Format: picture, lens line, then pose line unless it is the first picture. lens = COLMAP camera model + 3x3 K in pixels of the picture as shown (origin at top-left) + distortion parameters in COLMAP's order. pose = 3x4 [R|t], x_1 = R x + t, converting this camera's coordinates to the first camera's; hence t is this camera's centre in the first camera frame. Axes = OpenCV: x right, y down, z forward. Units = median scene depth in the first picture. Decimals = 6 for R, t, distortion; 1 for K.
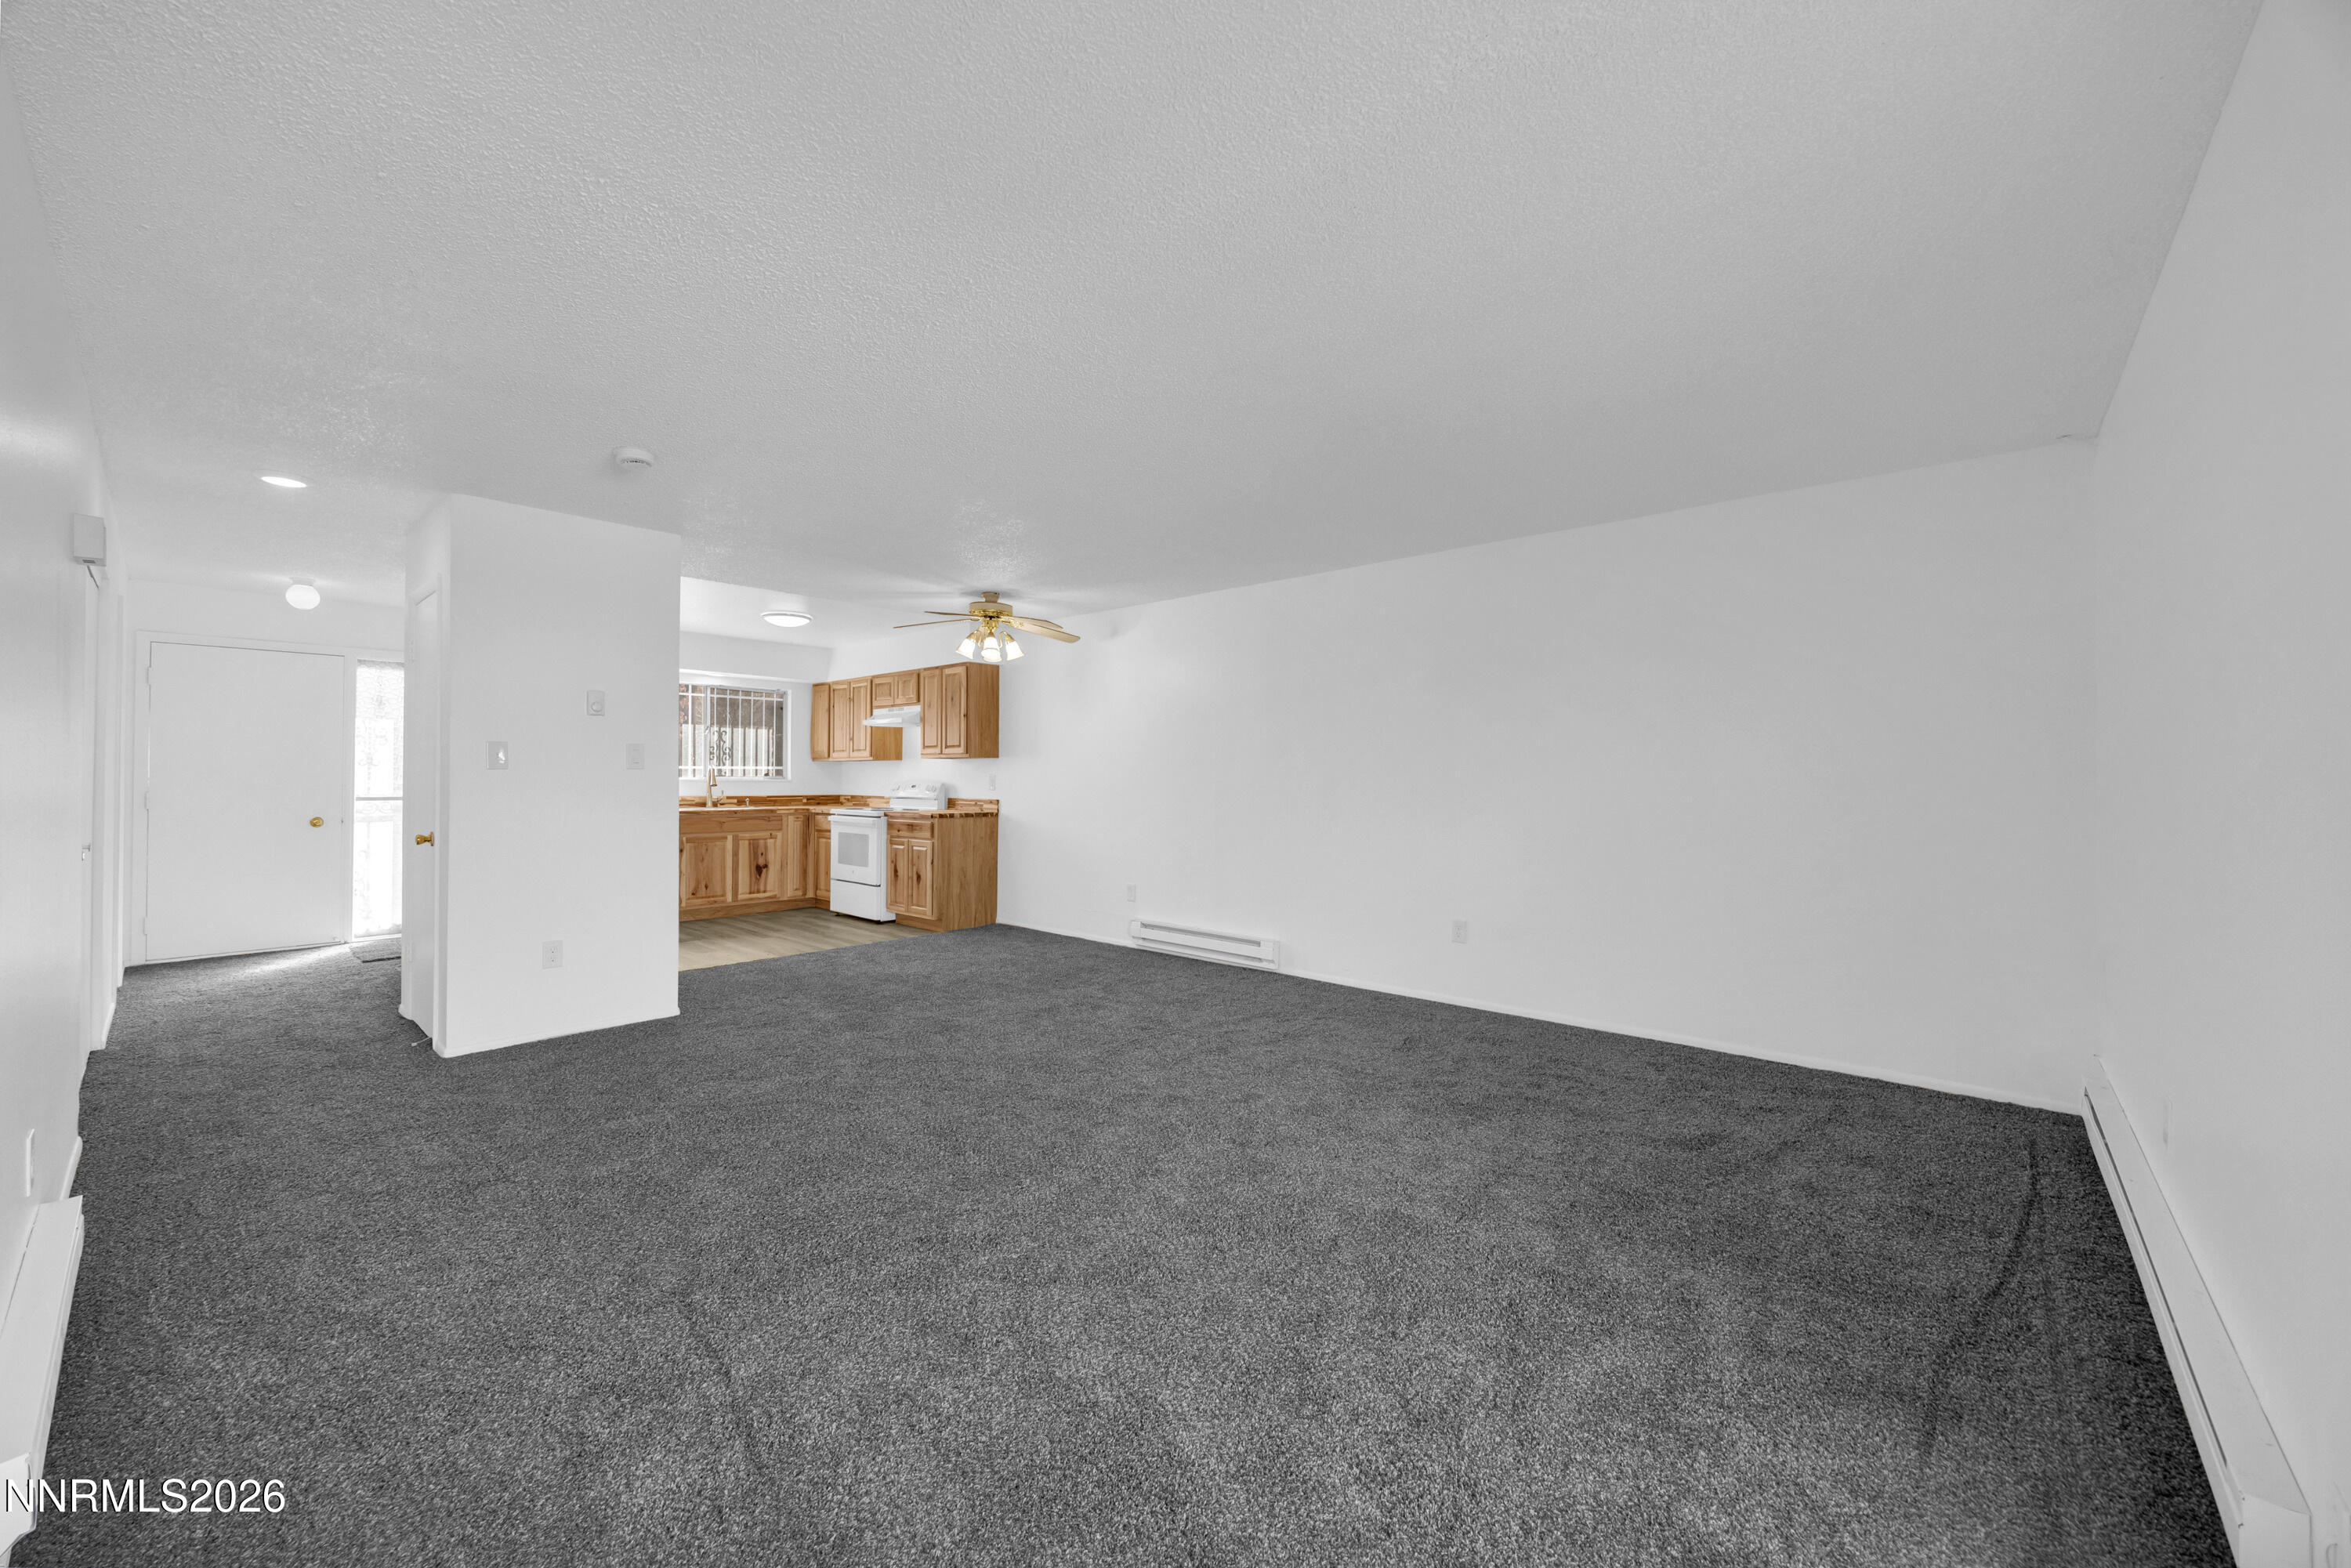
lens RADIAL K [[897.4, 0, 1167.9], [0, 897.4, 768.9], [0, 0, 1]] dist [-0.001017, -0.000077]
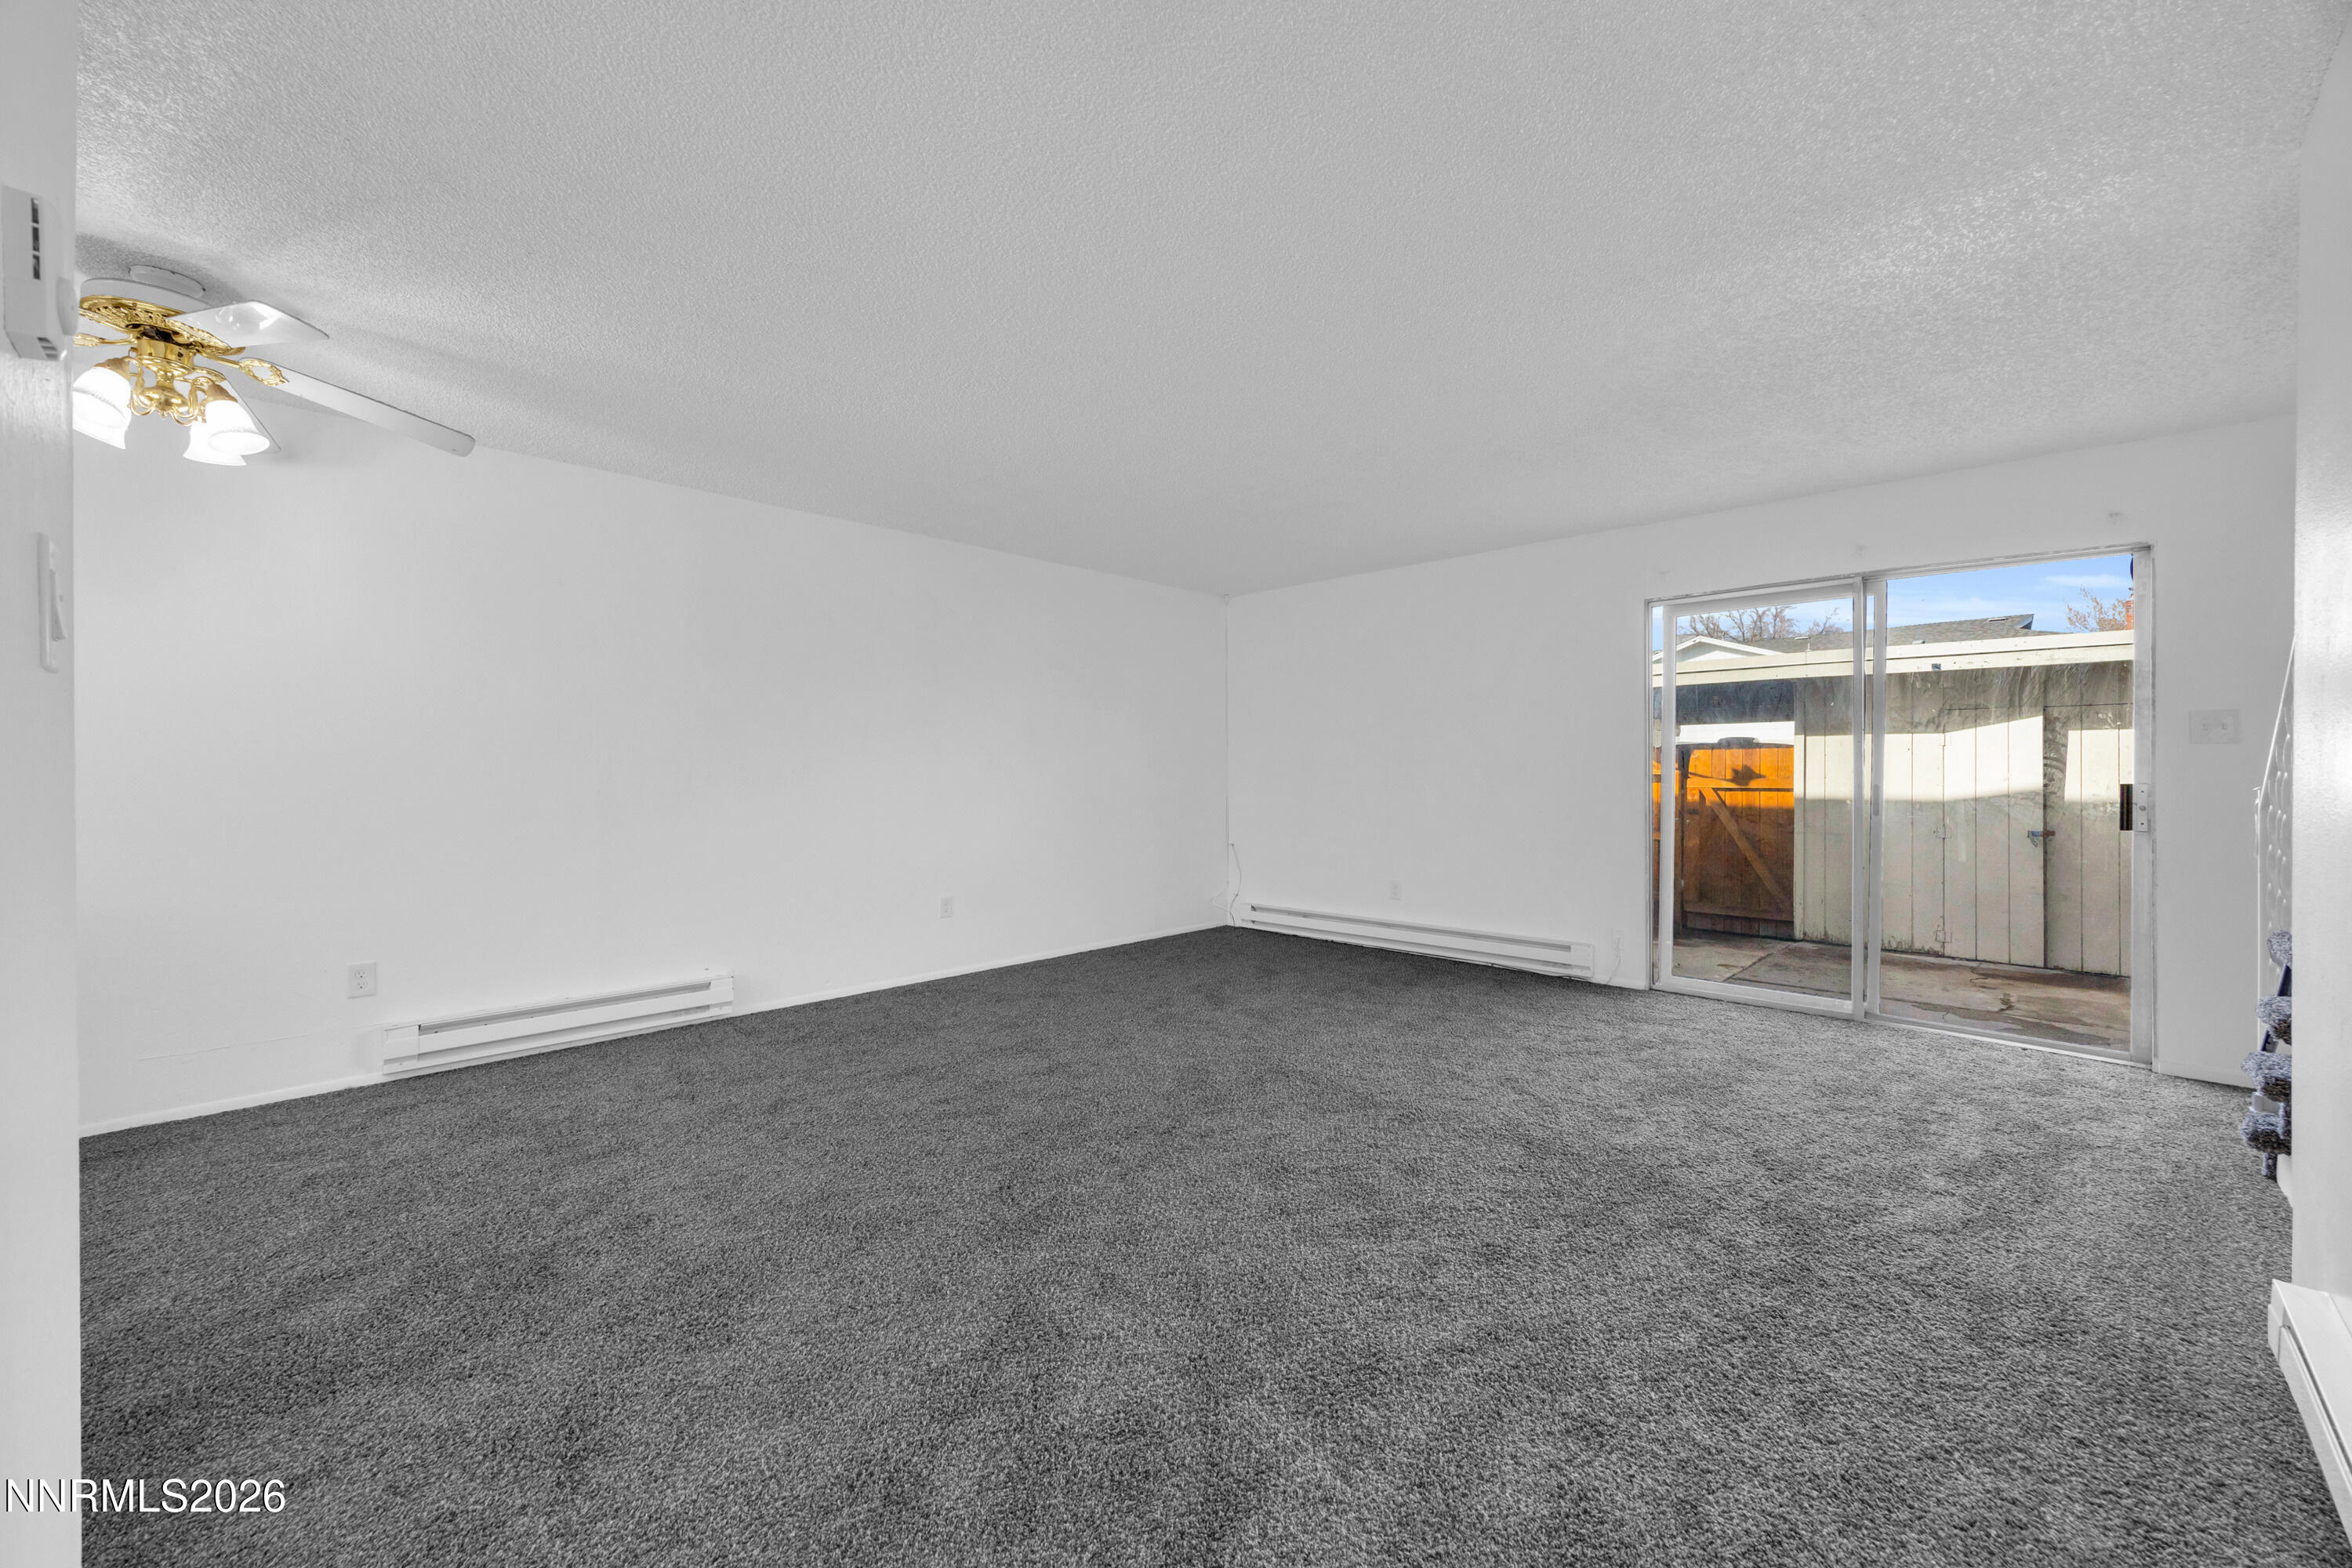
lens RADIAL K [[890.8, 0, 1175.6], [0, 890.8, 771.6], [0, 0, 1]] dist [-0.001954, -0.000167]
pose [[0.046813, -0.002859, 0.998900, -0.433165], [-0.007583, 0.999966, 0.003217, 0.010126], [-0.998875, -0.007726, 0.046790, 0.416447]]
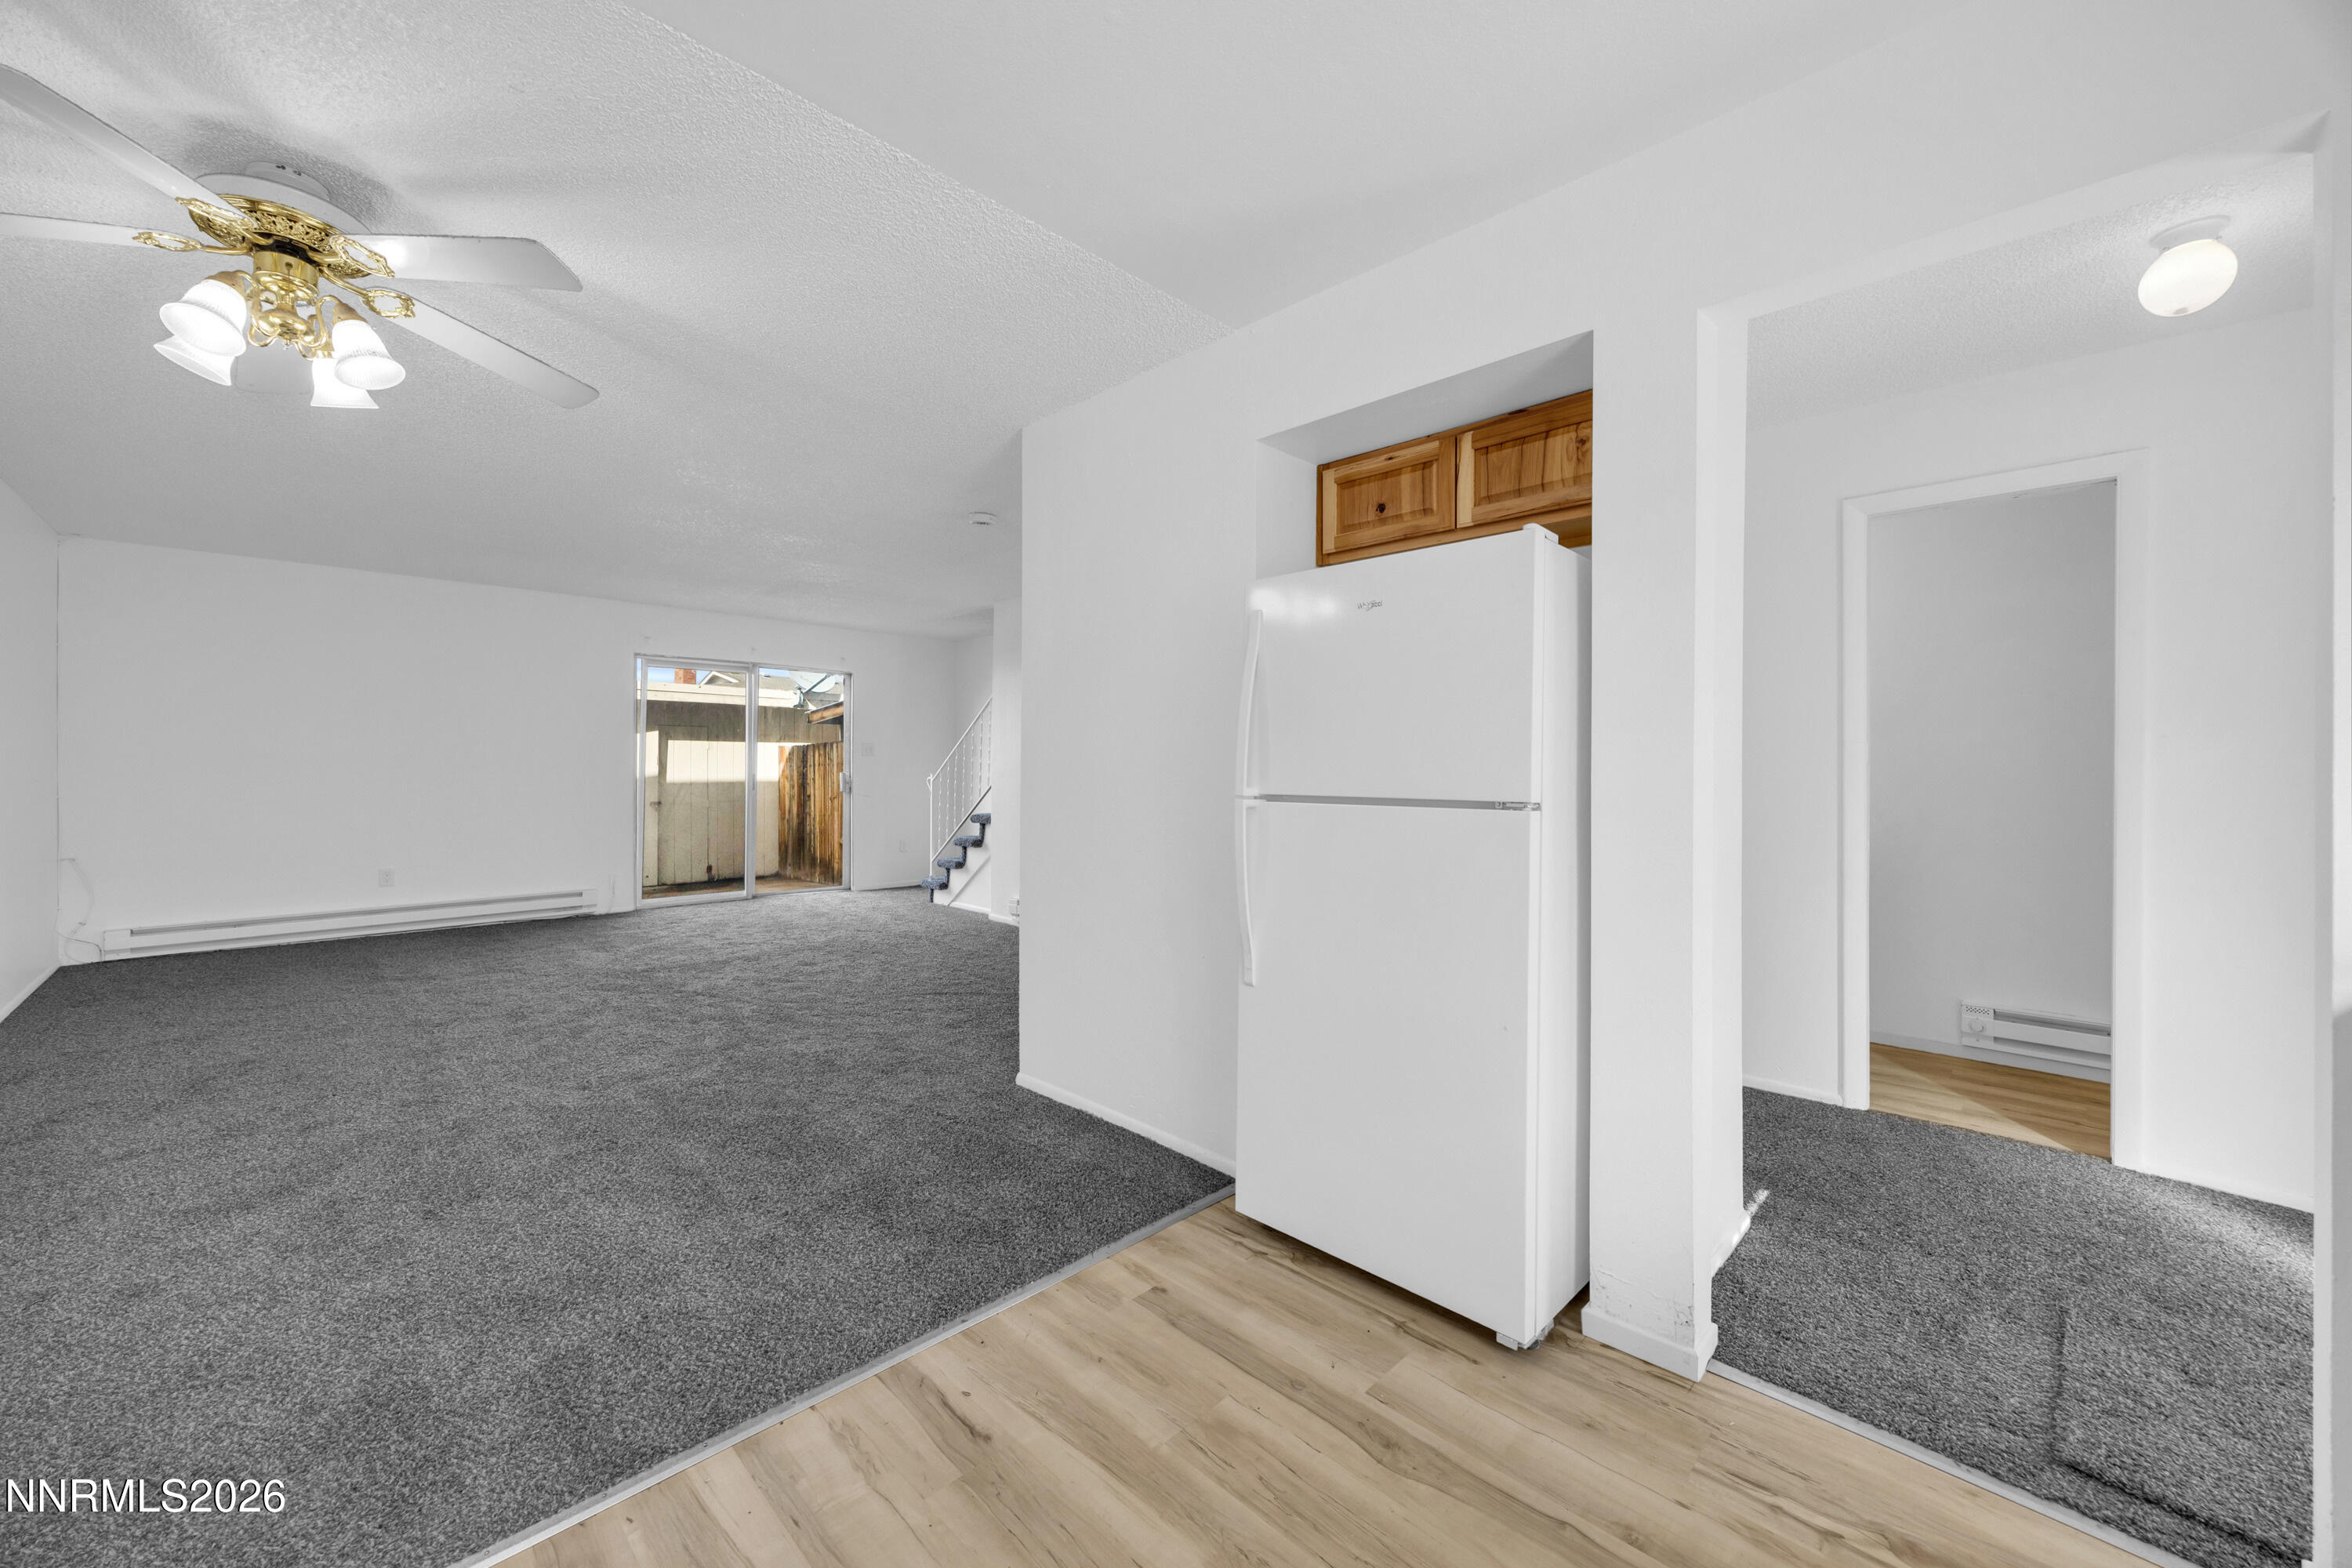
lens RADIAL K [[897.8, 0, 1168.4], [0, 897.8, 768.9], [0, 0, 1]] dist [-0.001017, -0.000077]
pose [[-0.998524, -0.010672, 0.053251, -0.409113], [-0.011000, 0.999922, -0.005860, 0.011957], [-0.053184, -0.006437, -0.998564, 1.001769]]
